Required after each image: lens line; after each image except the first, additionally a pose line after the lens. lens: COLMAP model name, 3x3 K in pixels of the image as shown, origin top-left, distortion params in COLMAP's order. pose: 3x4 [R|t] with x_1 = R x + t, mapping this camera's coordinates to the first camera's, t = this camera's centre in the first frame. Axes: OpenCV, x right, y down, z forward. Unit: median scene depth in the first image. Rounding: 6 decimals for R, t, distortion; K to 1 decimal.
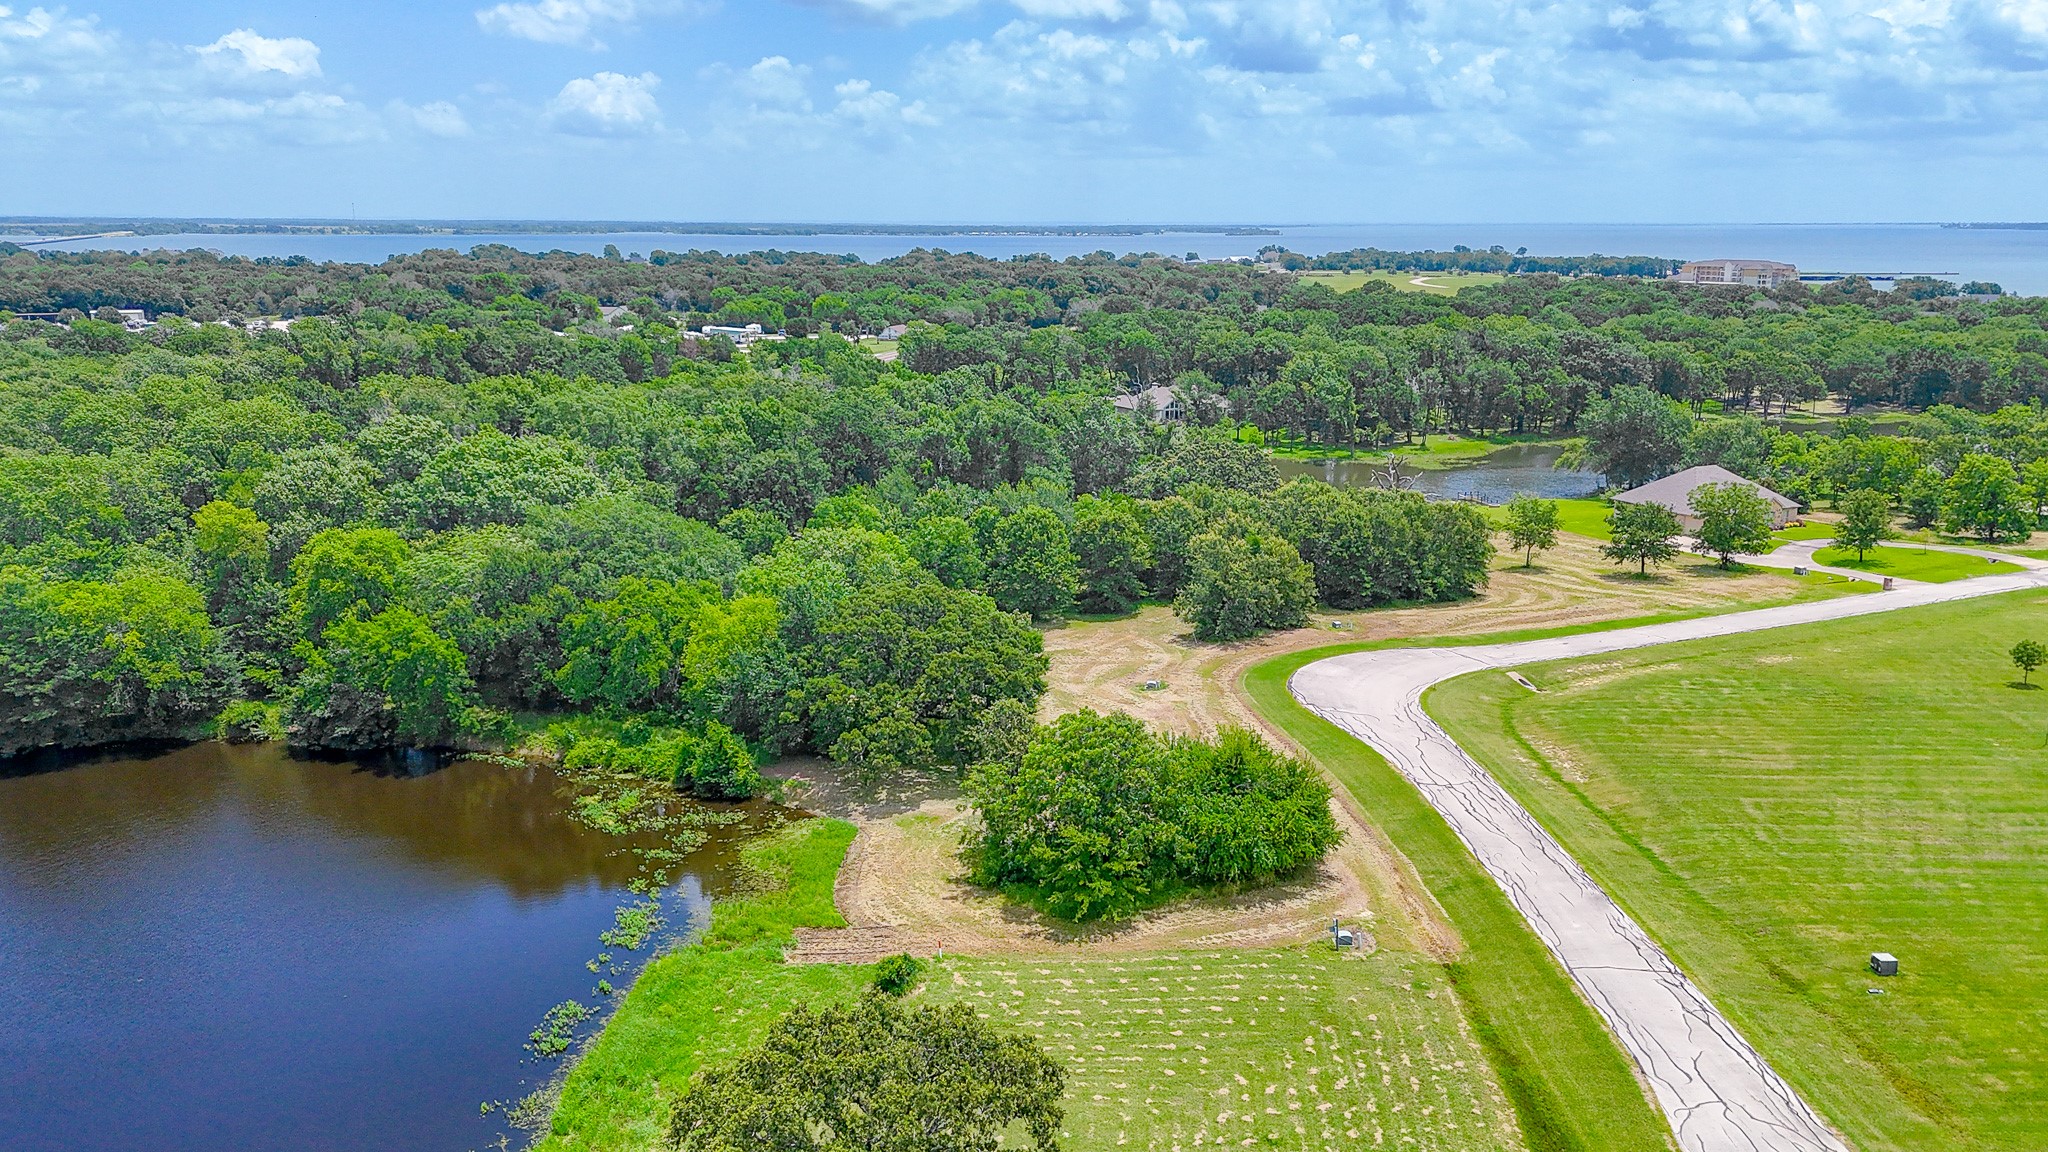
lens RADIAL K [[1577.3, 0, 1025.9], [0, 1577.3, 614.7], [0, 0, 1]] dist [0.067217, -0.059559]
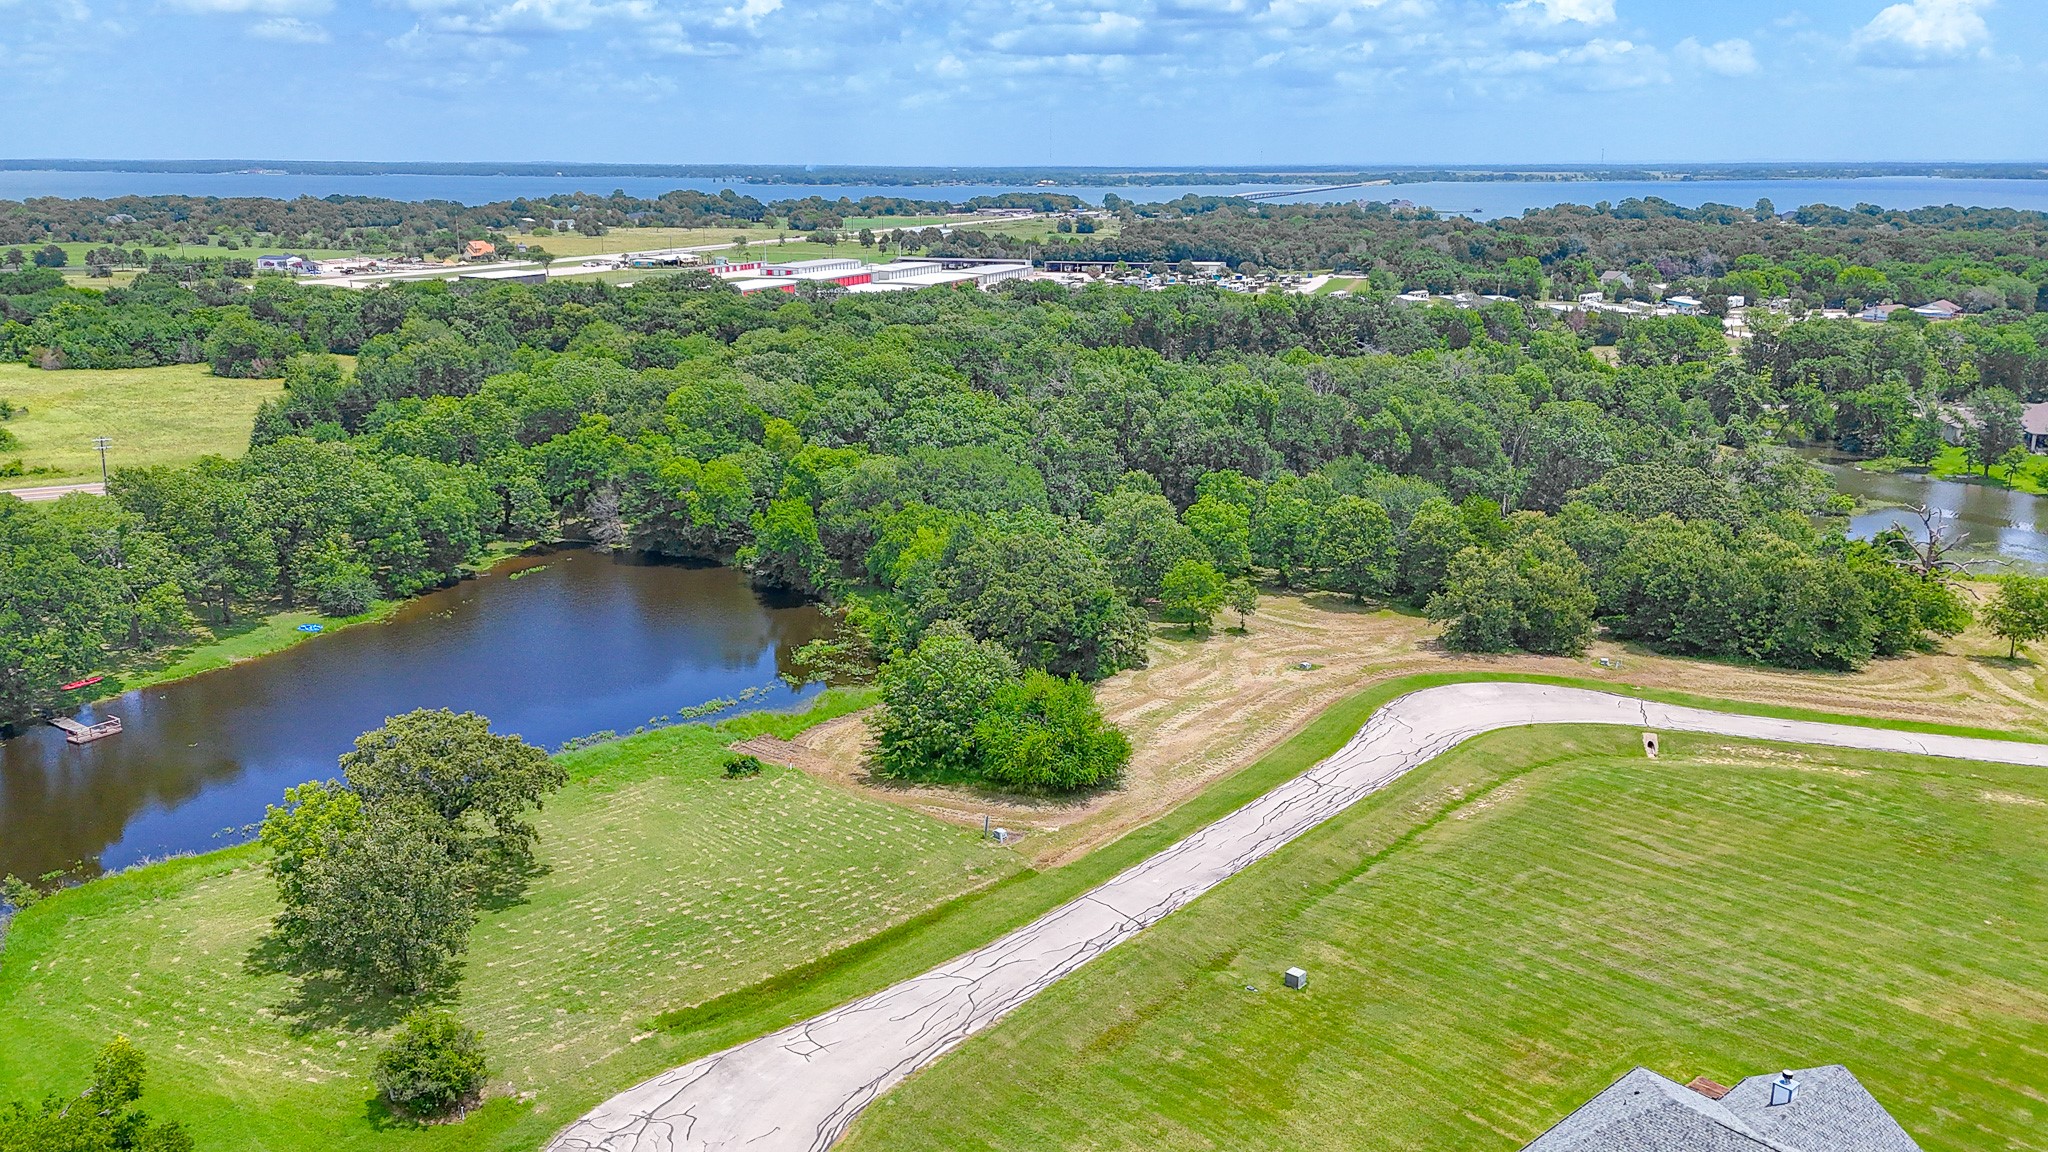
lens RADIAL K [[1577.3, 0, 1027.3], [0, 1577.3, 590.7], [0, 0, 1]] dist [0.067217, -0.059559]
pose [[0.730026, 0.178878, -0.659595, 0.753403], [-0.164611, 0.982747, 0.084326, -0.079359], [0.663299, 0.047016, 0.746876, 0.015592]]
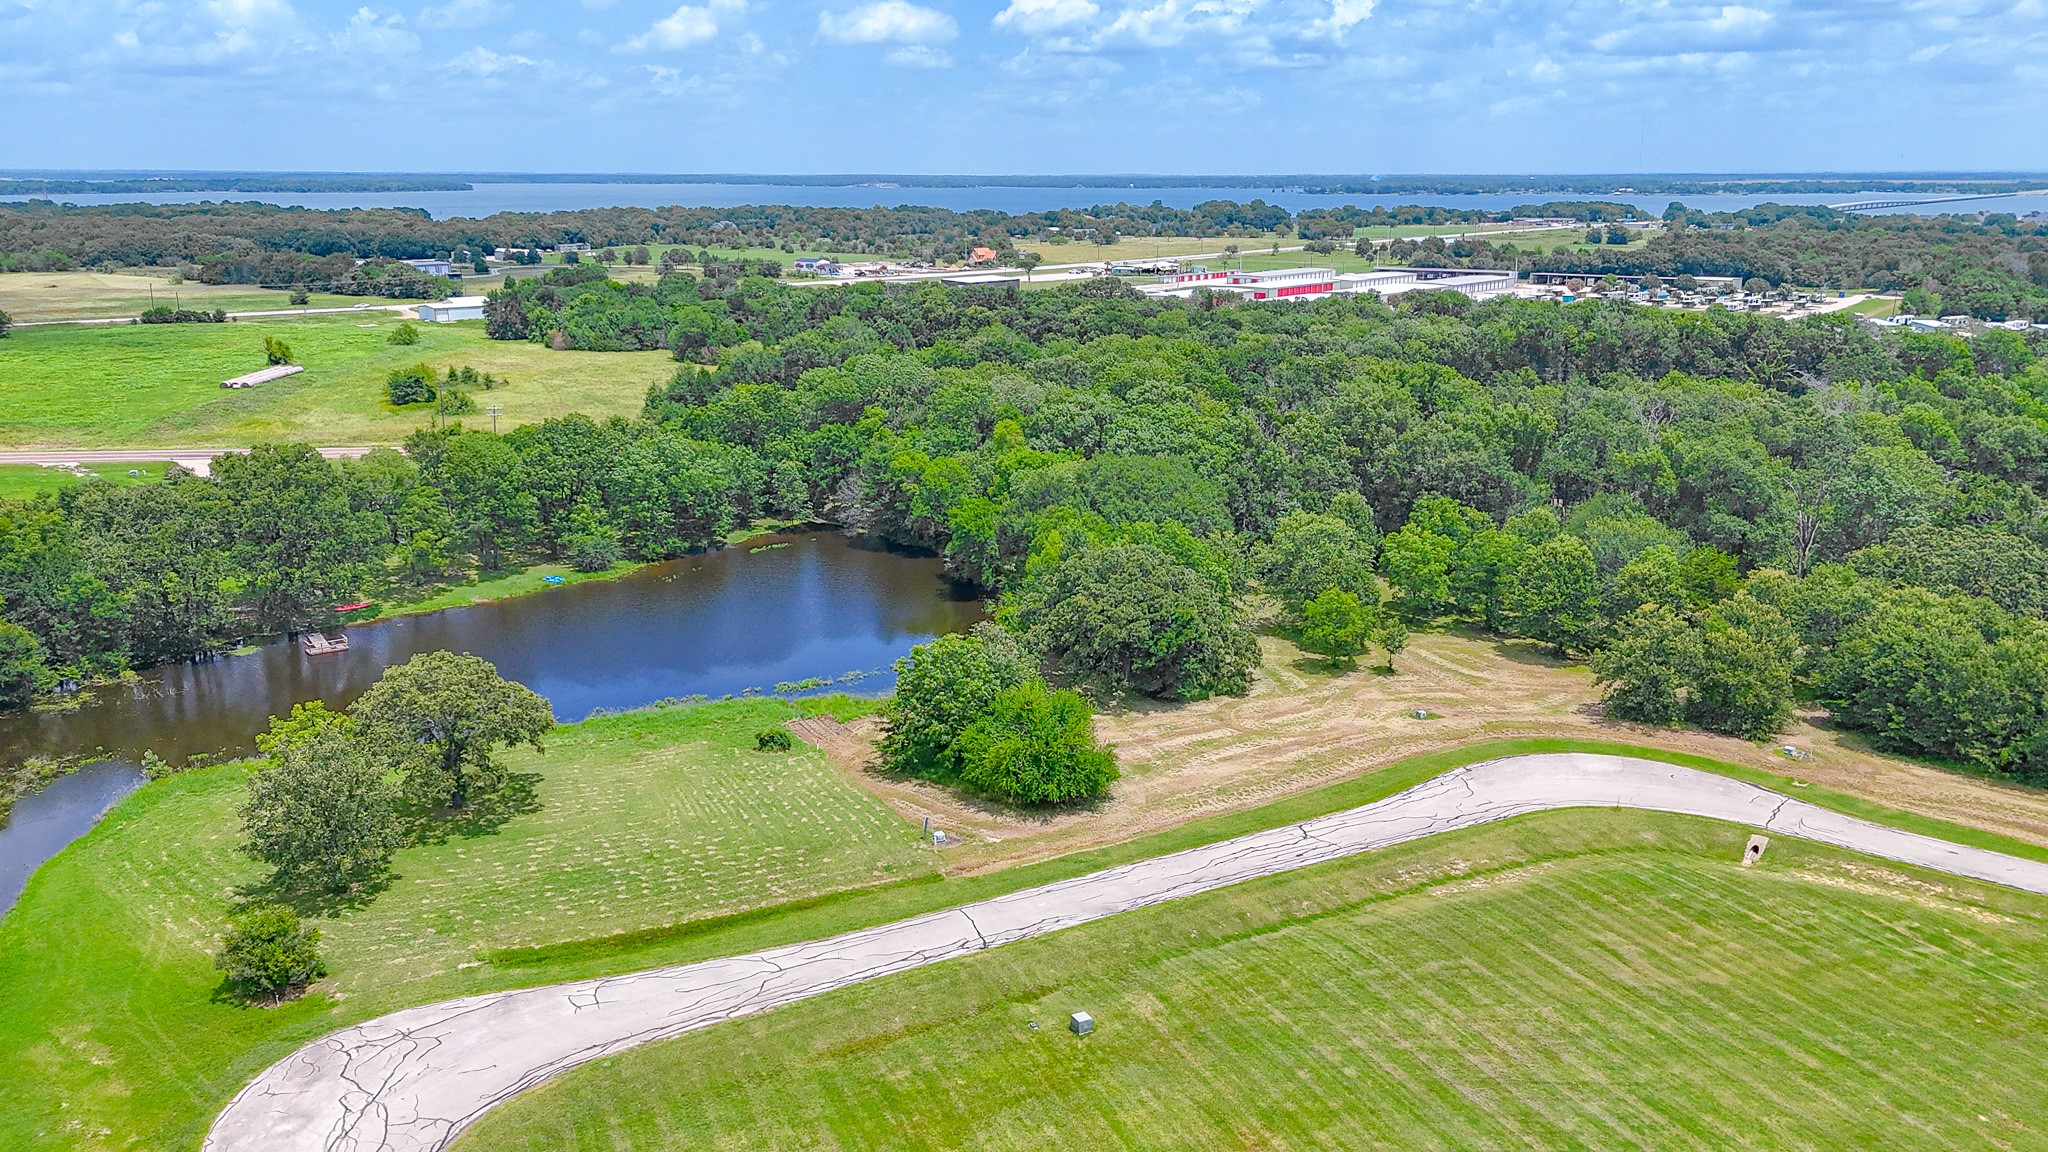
lens RADIAL K [[1577.3, 0, 1023.3], [0, 1577.3, 581.4], [0, 0, 1]] dist [0.067217, -0.059559]
pose [[0.442978, 0.224441, -0.867984, 0.950521], [-0.215659, 0.966405, 0.139828, -0.143872], [0.870208, 0.125248, 0.476499, 0.292719]]
